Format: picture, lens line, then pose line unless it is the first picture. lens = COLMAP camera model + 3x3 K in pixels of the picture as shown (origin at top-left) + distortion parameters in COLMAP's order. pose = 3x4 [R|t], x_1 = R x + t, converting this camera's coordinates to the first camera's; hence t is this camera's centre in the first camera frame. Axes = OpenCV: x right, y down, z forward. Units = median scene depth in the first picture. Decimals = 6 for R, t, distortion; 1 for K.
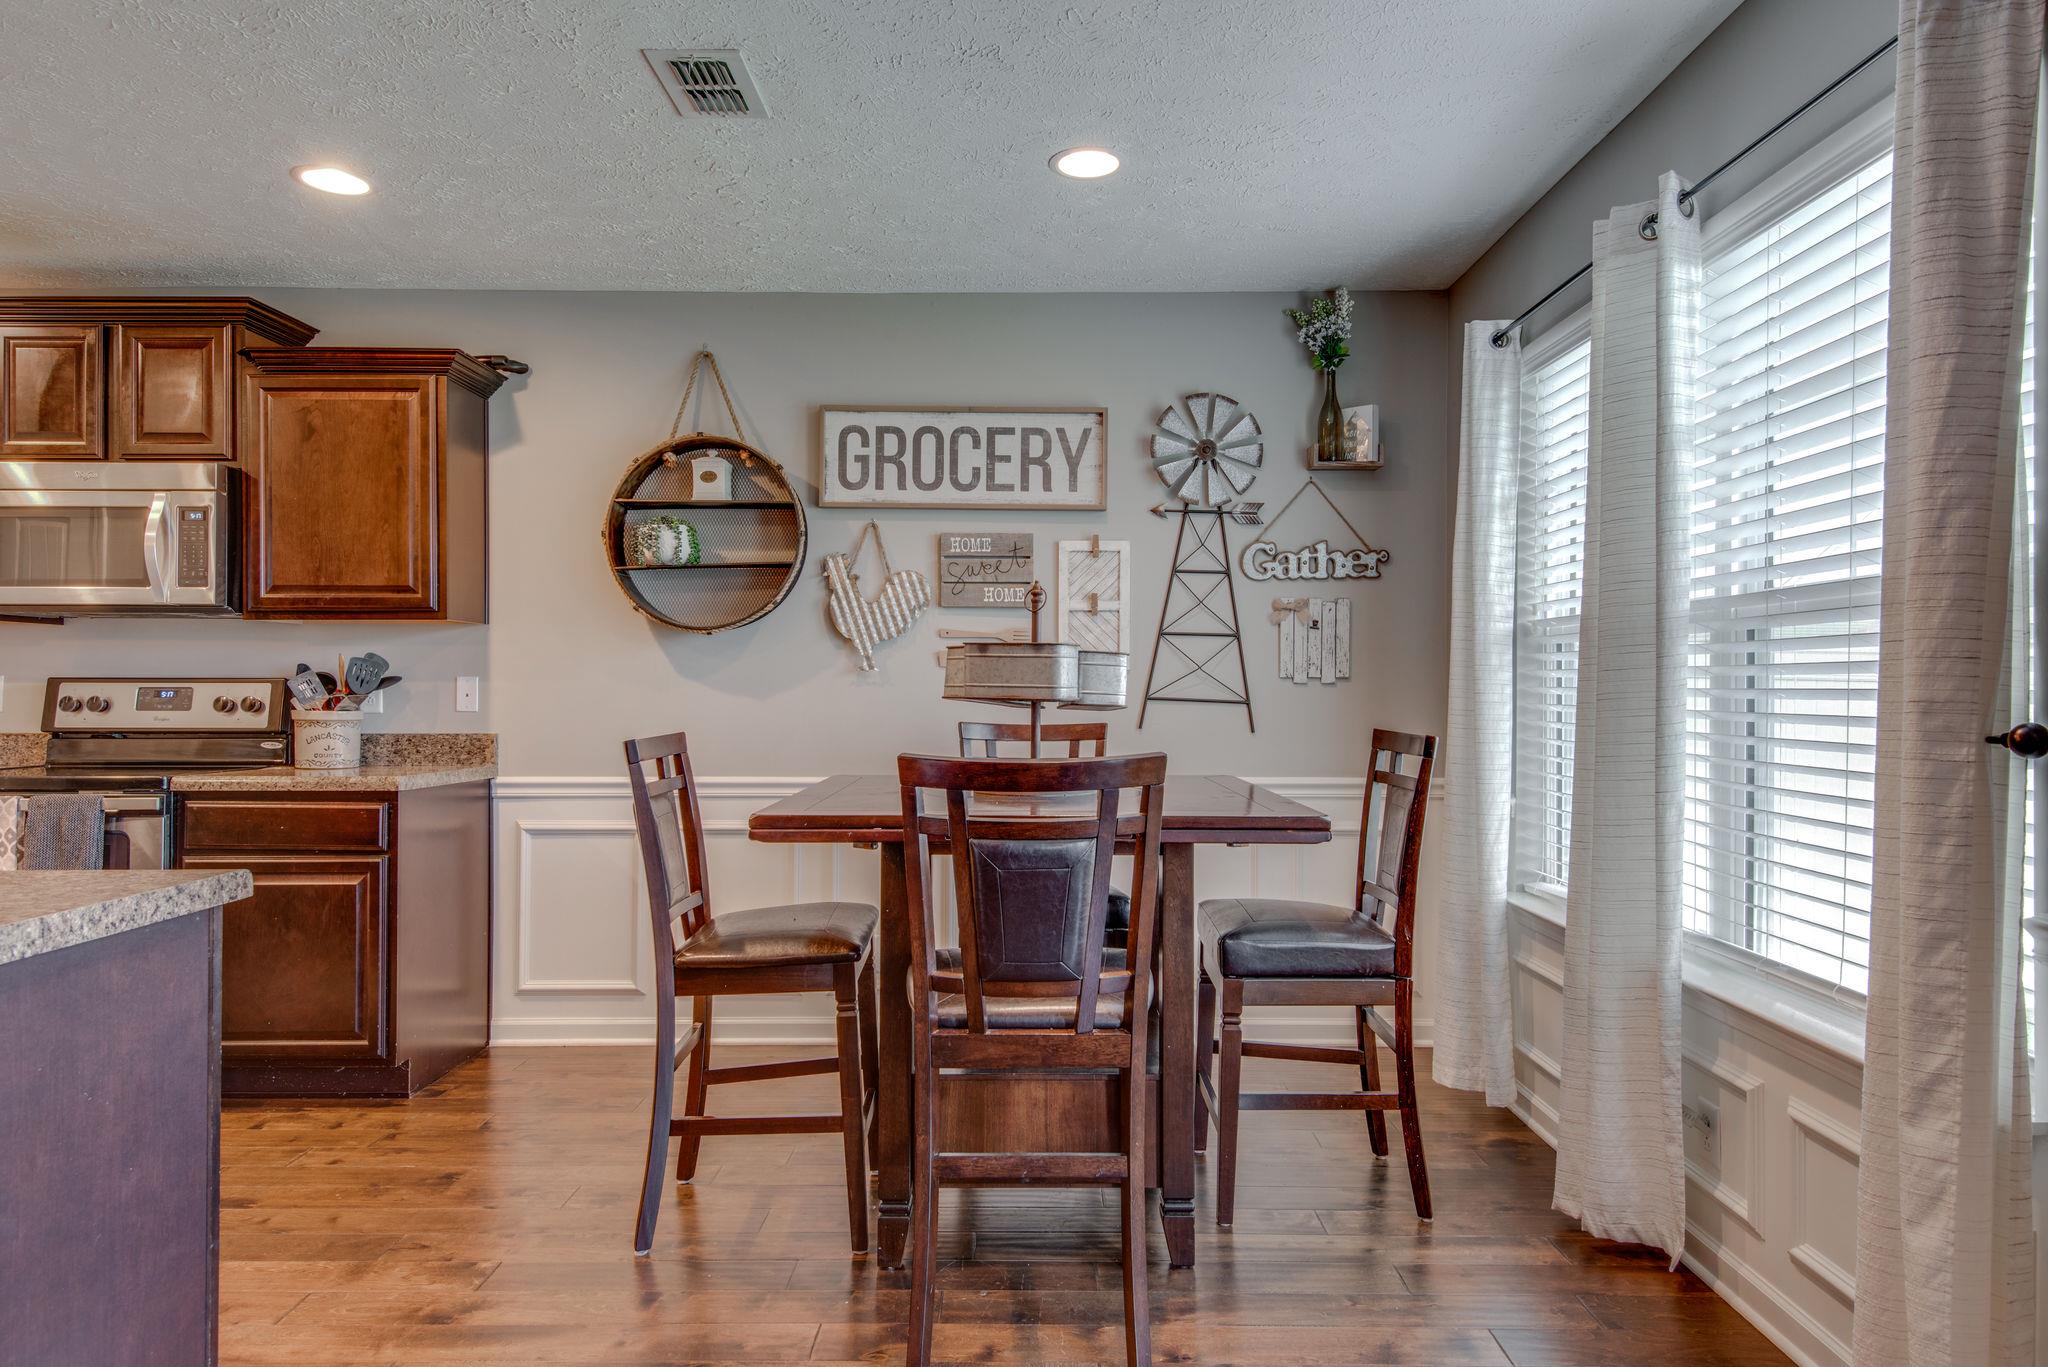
lens RADIAL K [[1288.7, 0, 1036.7], [0, 1288.7, 678.6], [0, 0, 1]] dist [0.058555, -0.065623]
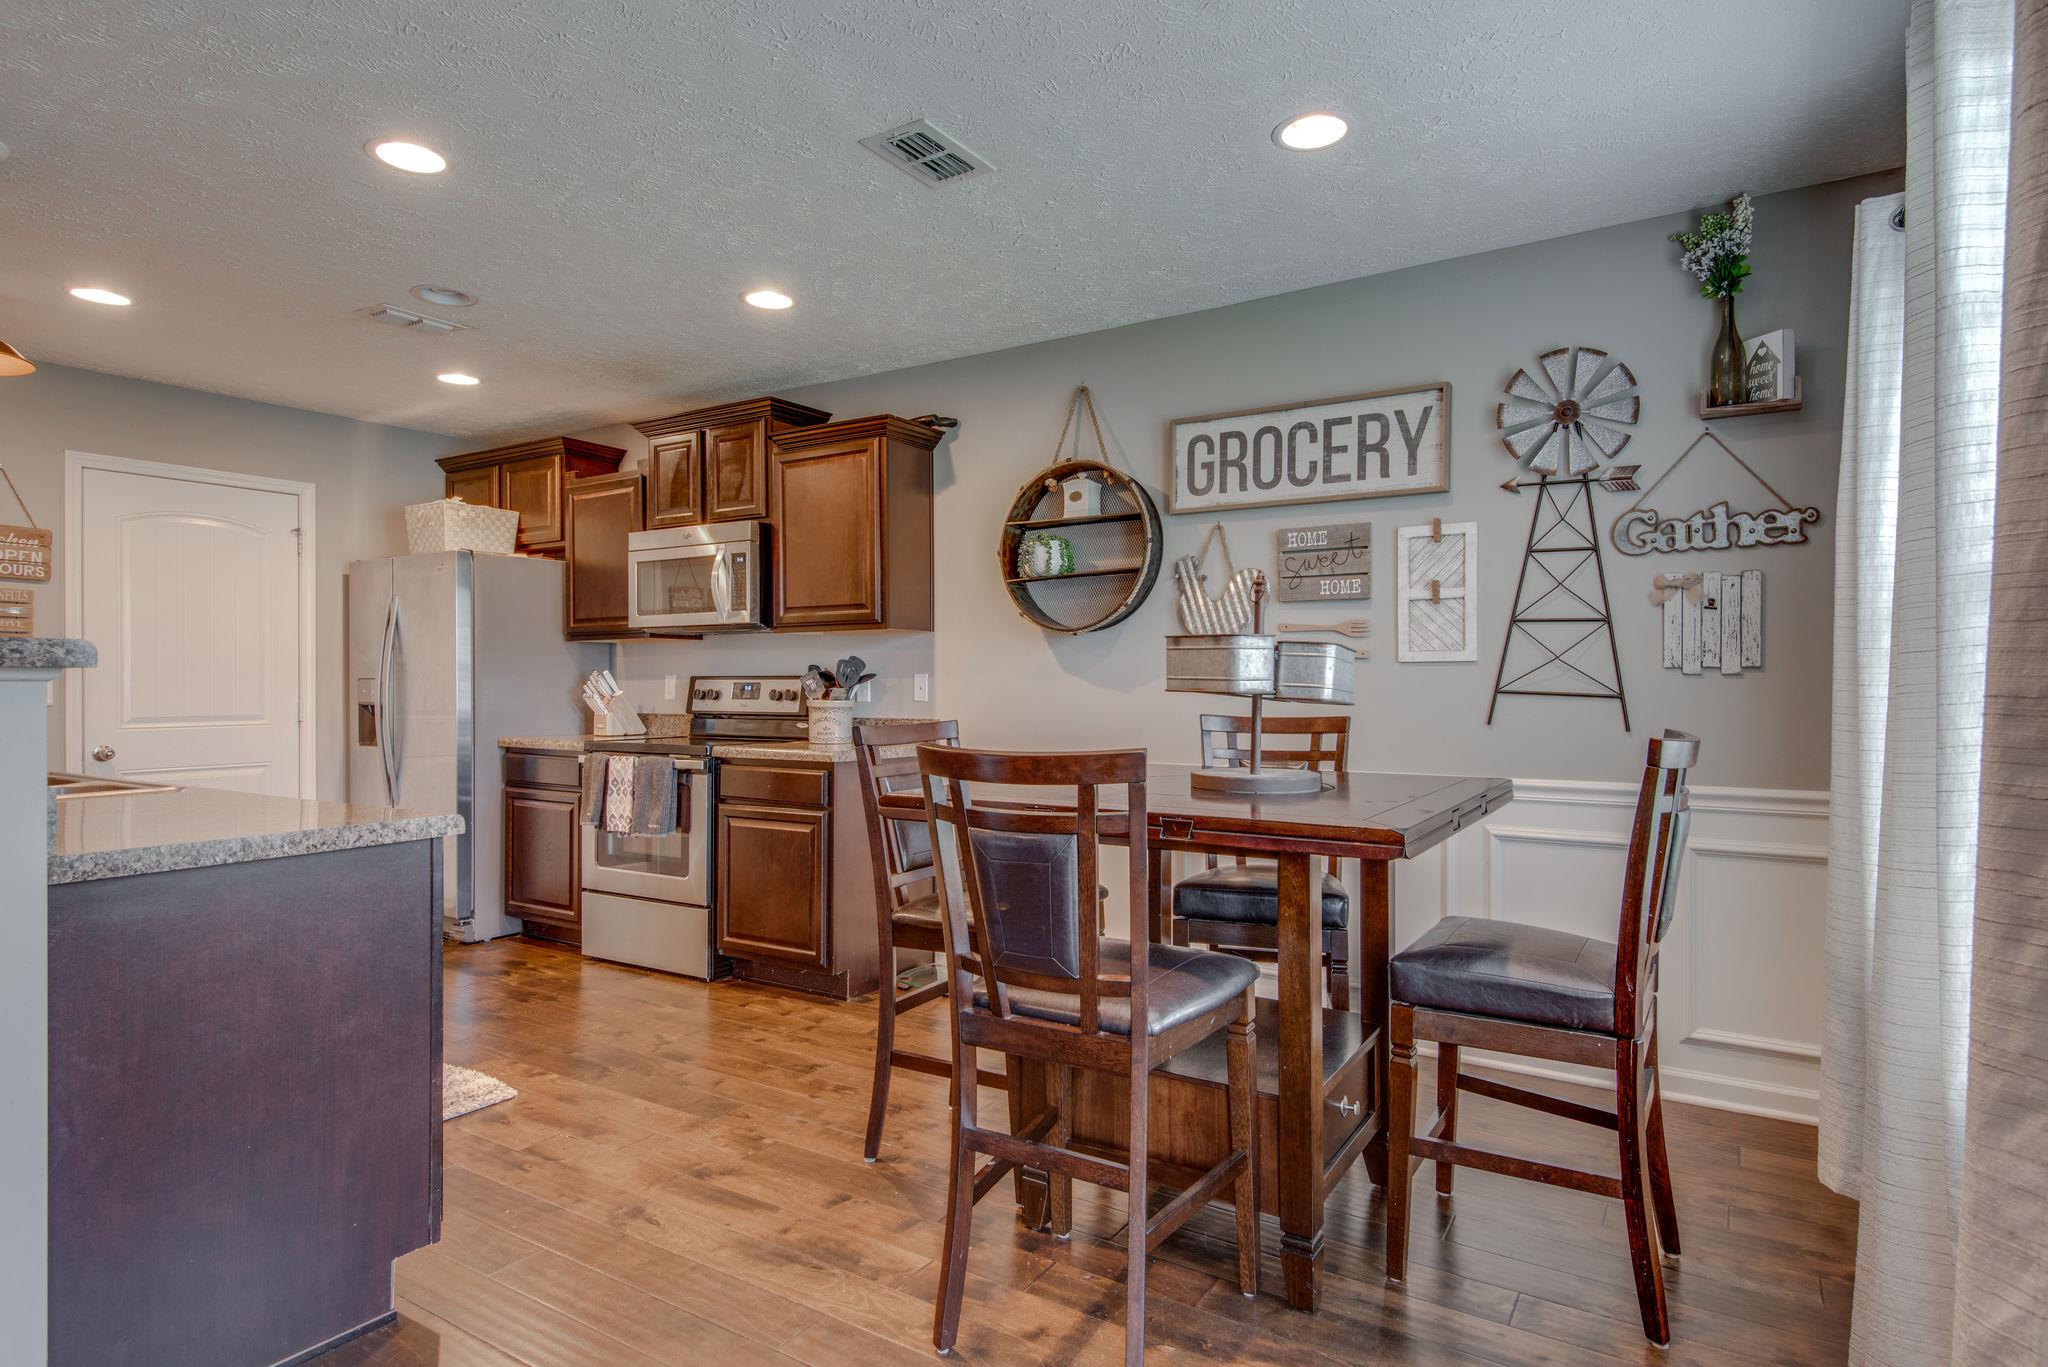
lens RADIAL K [[1133.9, 0, 1023.5], [0, 1133.9, 677.3], [0, 0, 1]] dist [0.045554, -0.029755]
pose [[0.838198, -0.005705, -0.545337, 0.247683], [0.006995, 0.999975, 0.000292, 0.002402], [0.545322, -0.004059, 0.838217, 0.135671]]
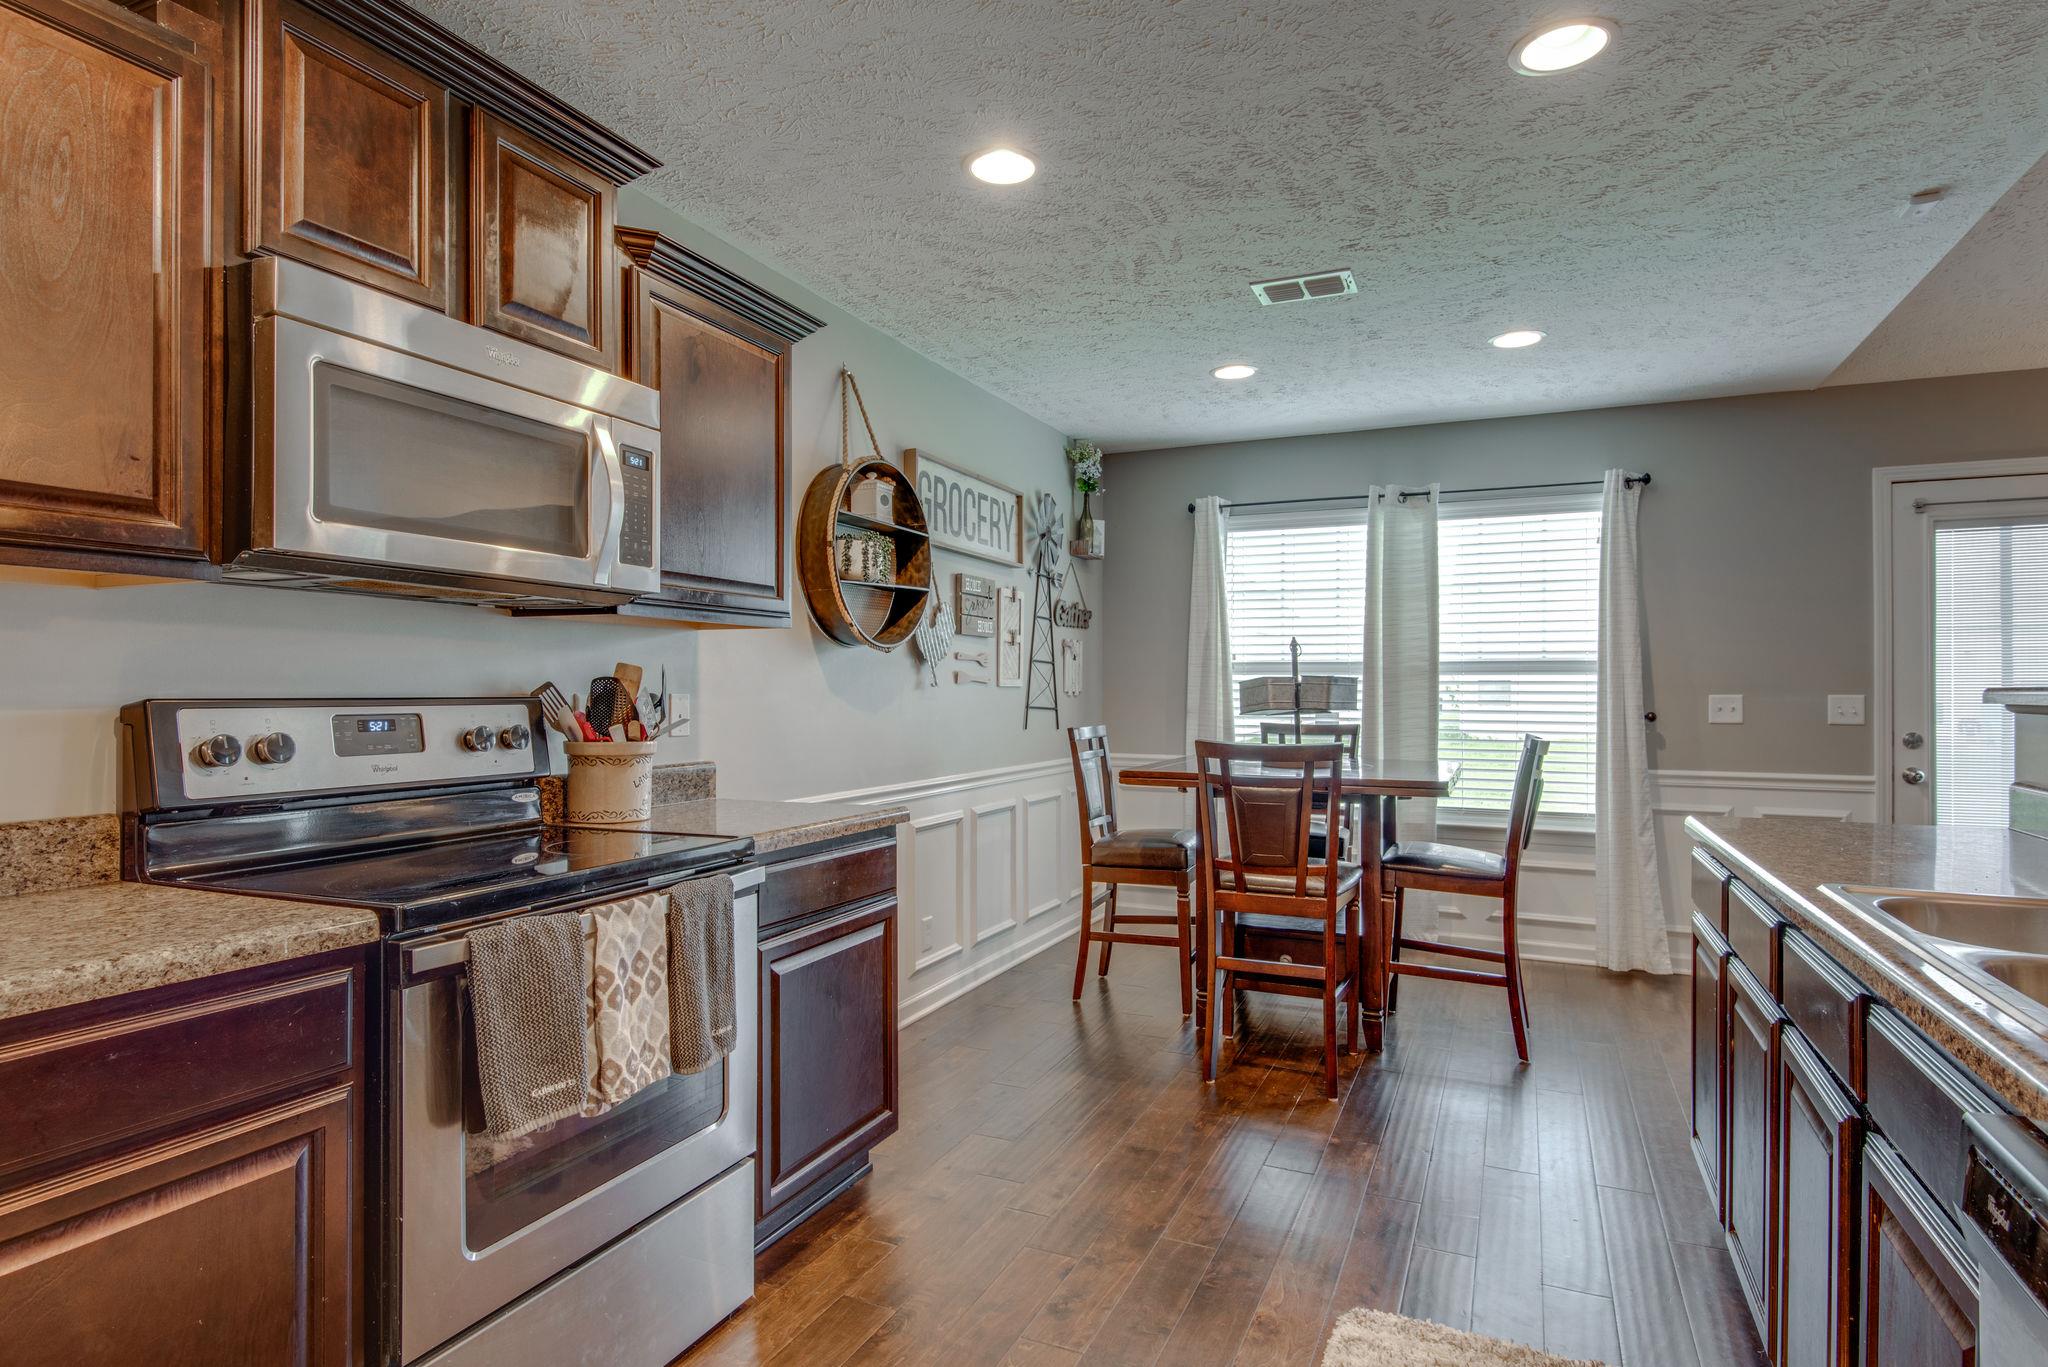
lens RADIAL K [[1091.7, 0, 1035.6], [0, 1091.7, 687.1], [0, 0, 1]] dist [0.041688, -0.029247]
pose [[0.400725, 0.000511, 0.916198, -0.991329], [-0.005989, 0.999980, 0.002062, -0.008380], [-0.916179, -0.006313, 0.400720, 0.527738]]
